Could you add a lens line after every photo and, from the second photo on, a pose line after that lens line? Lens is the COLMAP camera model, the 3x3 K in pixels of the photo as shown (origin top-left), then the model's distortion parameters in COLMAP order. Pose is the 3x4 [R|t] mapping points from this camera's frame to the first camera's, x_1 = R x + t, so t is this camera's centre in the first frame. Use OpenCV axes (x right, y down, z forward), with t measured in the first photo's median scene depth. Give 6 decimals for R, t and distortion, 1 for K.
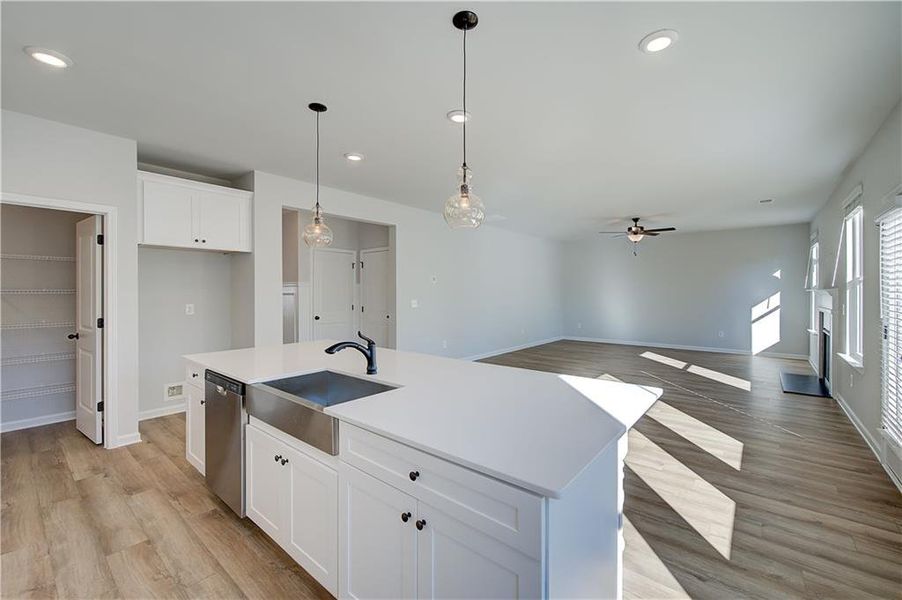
lens RADIAL K [[364.2, 0, 476.0], [0, 364.2, 287.7], [0, 0, 1]] dist [0.008785, -0.001128]
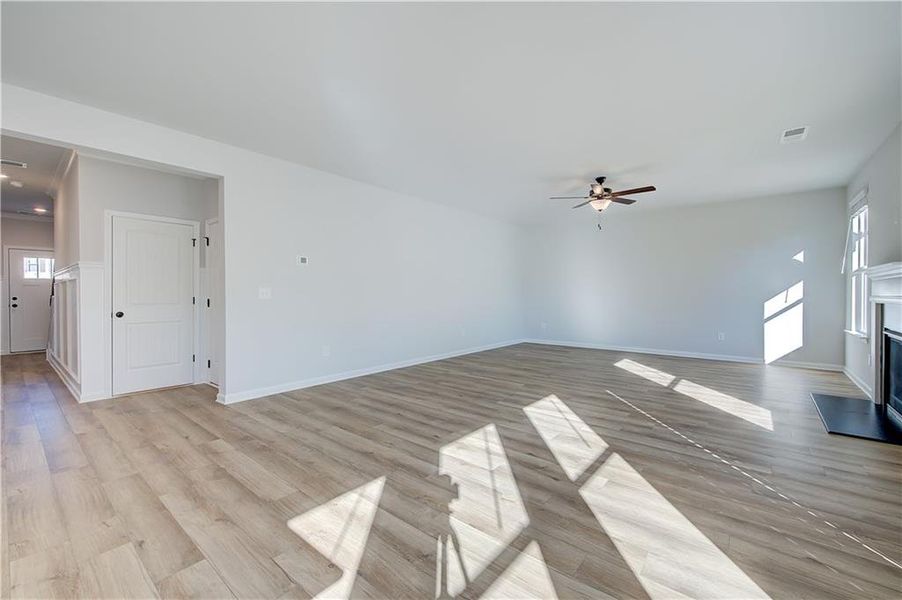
lens RADIAL K [[364.2, 0, 454.3], [0, 364.2, 286.7], [0, 0, 1]] dist [0.008785, -0.001128]
pose [[0.999241, -0.005735, -0.038536, 0.161208], [0.005435, 0.999954, -0.007865, 0.028574], [0.038579, 0.007650, 0.999226, 0.245076]]
